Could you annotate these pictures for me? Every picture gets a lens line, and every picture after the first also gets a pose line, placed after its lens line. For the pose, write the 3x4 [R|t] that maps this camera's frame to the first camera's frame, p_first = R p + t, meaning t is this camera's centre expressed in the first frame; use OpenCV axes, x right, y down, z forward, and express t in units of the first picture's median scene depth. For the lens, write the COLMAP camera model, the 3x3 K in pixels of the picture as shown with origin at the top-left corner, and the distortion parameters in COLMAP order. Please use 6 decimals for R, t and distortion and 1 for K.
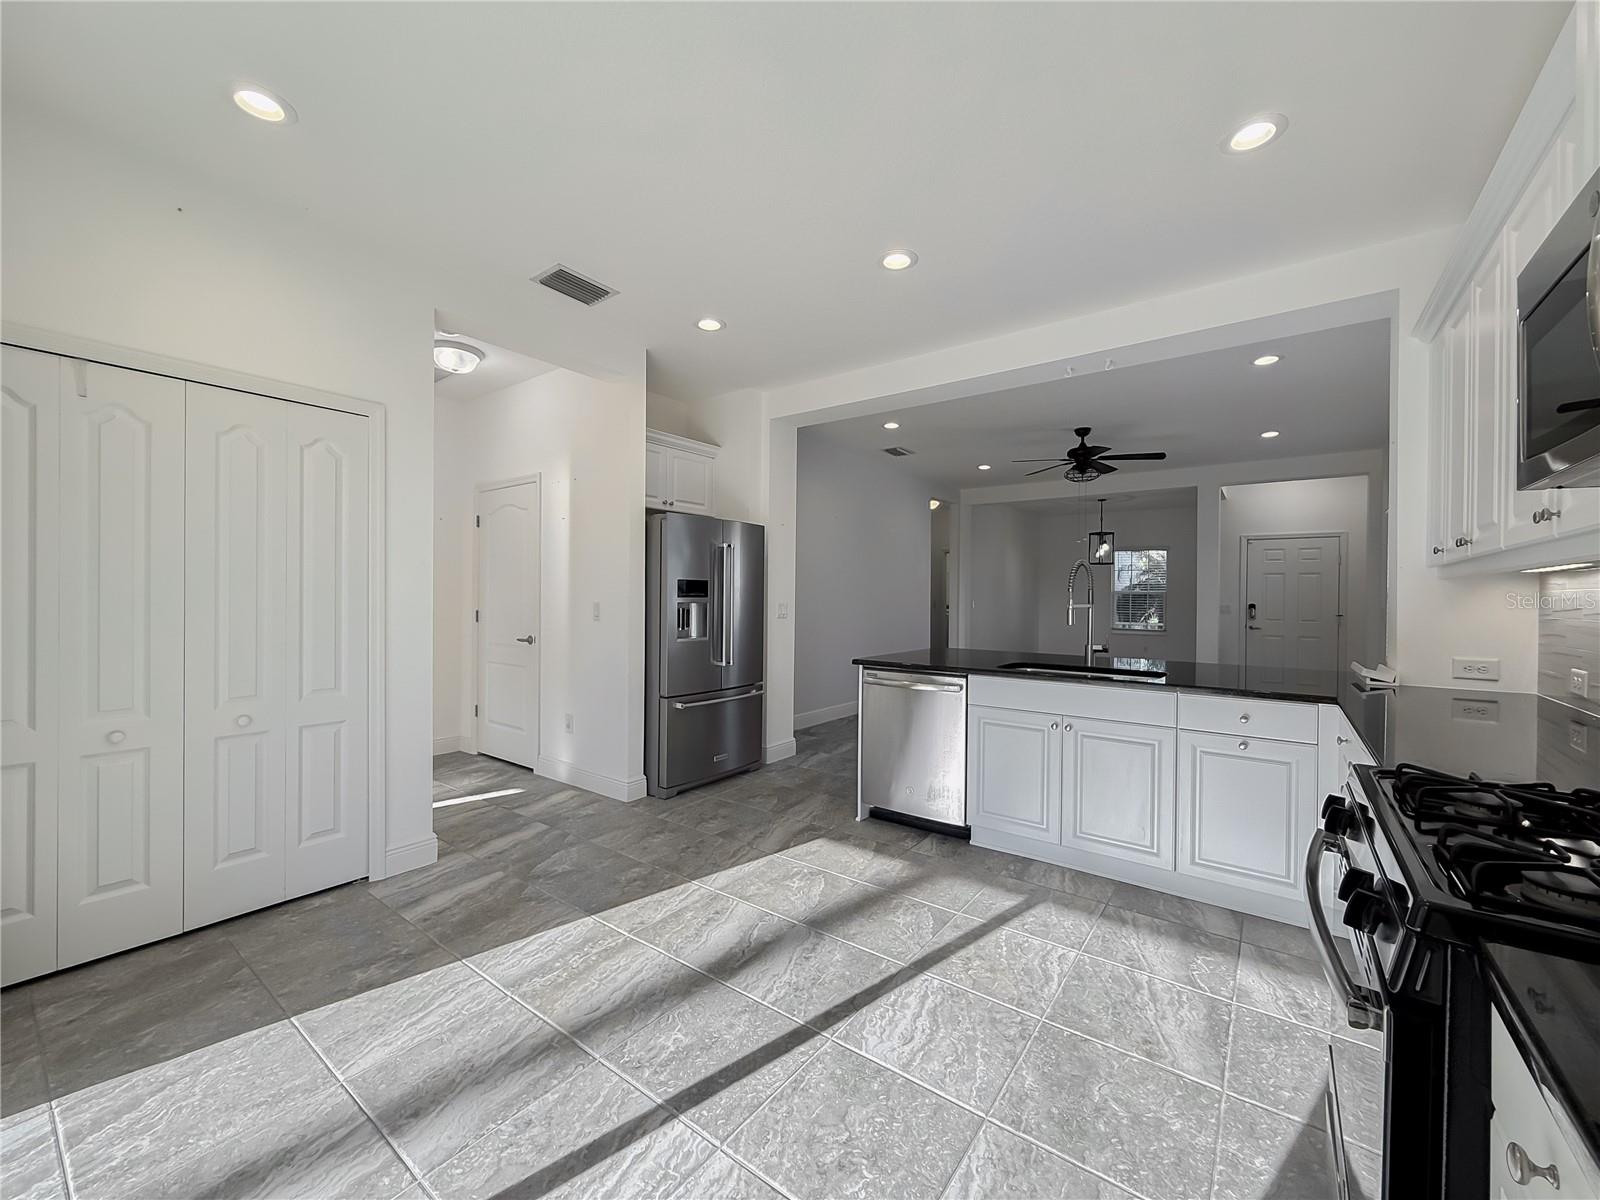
lens RADIAL K [[646.1, 0, 800.0], [0, 646.1, 600.0], [0, 0, 1]] dist [-0.001656, 0.000020]
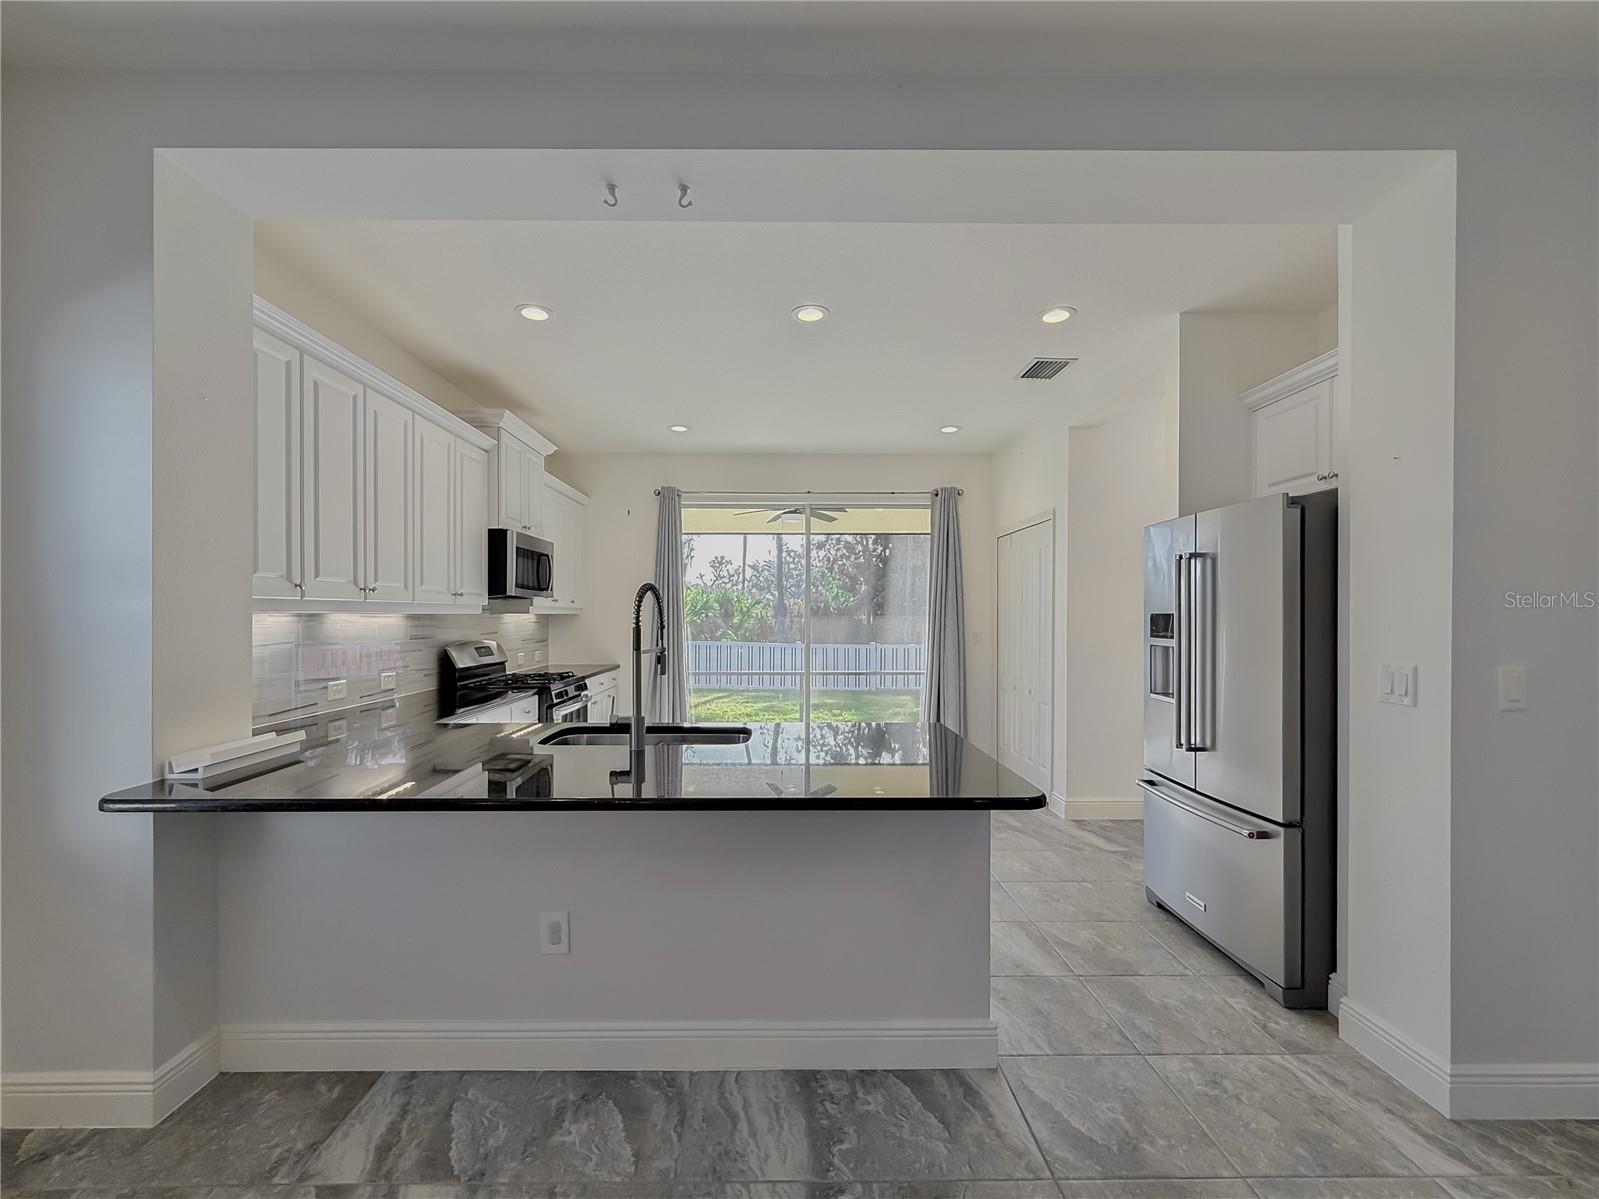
lens RADIAL K [[679.6, 0, 779.2], [0, 679.6, 616.7], [0, 0, 1]] dist [-0.003361, -0.000328]
pose [[-0.803302, -0.008433, -0.595512, 0.954284], [-0.012026, 0.999926, 0.002062, -0.037938], [0.595450, 0.008818, -0.803344, 2.100852]]
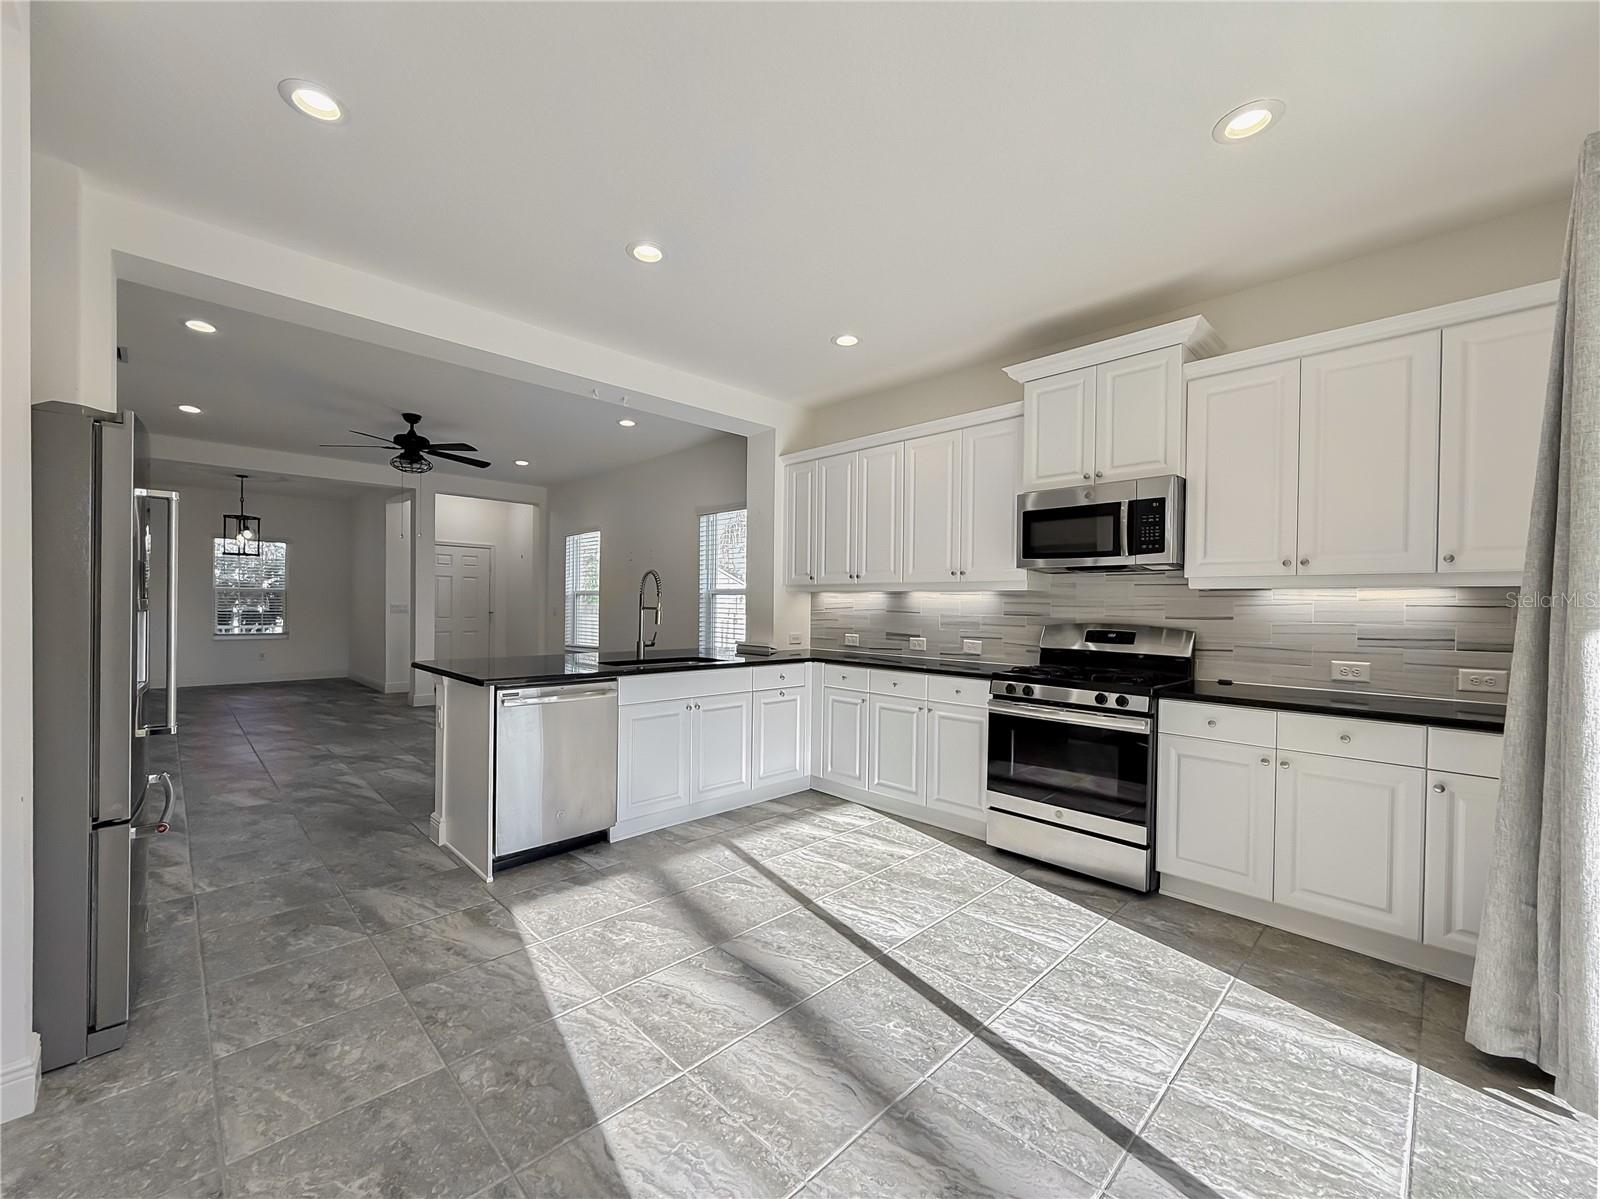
lens RADIAL K [[643.8, 0, 795.6], [0, 643.8, 614.0], [0, 0, 1]] dist [-0.000895, -0.000067]
pose [[0.151126, -0.021645, 0.988277, -0.873498], [-0.004970, 0.999731, 0.022656, -0.010500], [-0.988502, -0.008336, 0.150978, 0.710970]]
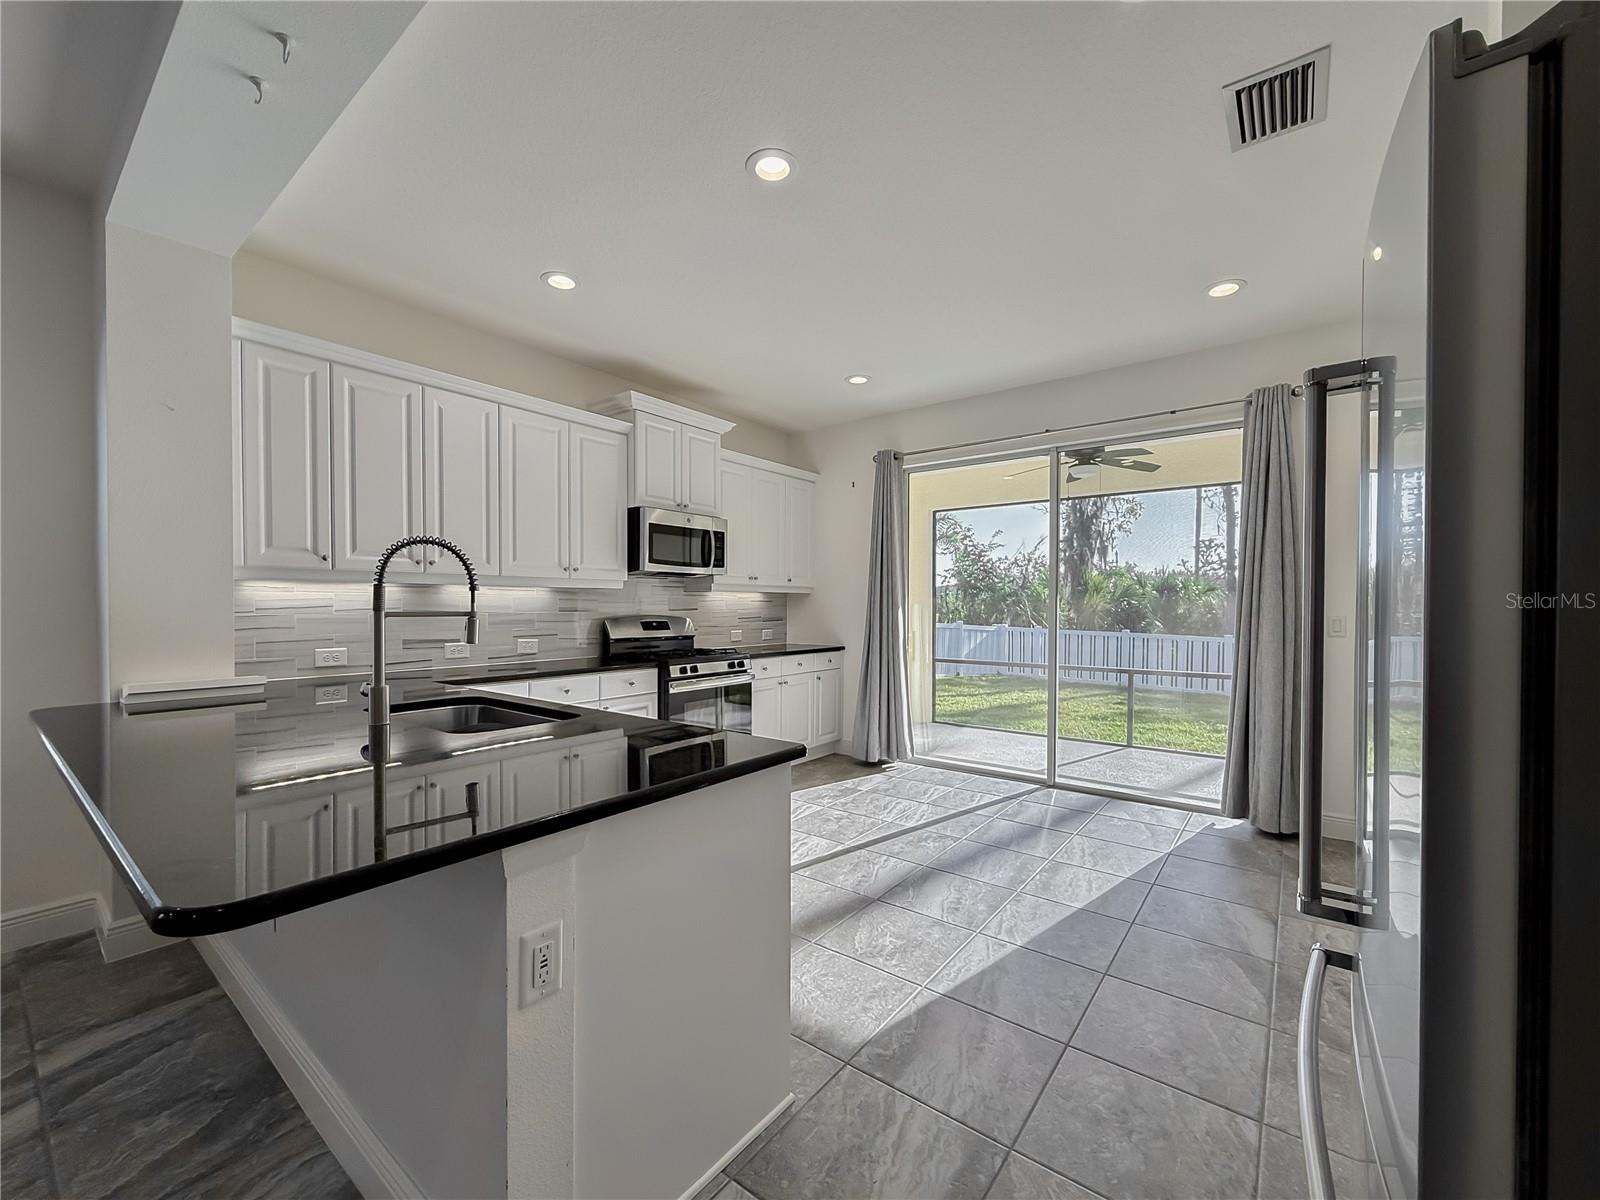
lens RADIAL K [[643.8, 0, 795.6], [0, 643.8, 614.5], [0, 0, 1]] dist [-0.000895, -0.000067]
pose [[-0.999615, -0.013211, 0.024395, 0.110043], [-0.012671, 0.999674, 0.022181, -0.010038], [-0.024680, 0.021863, -0.999456, 2.004660]]
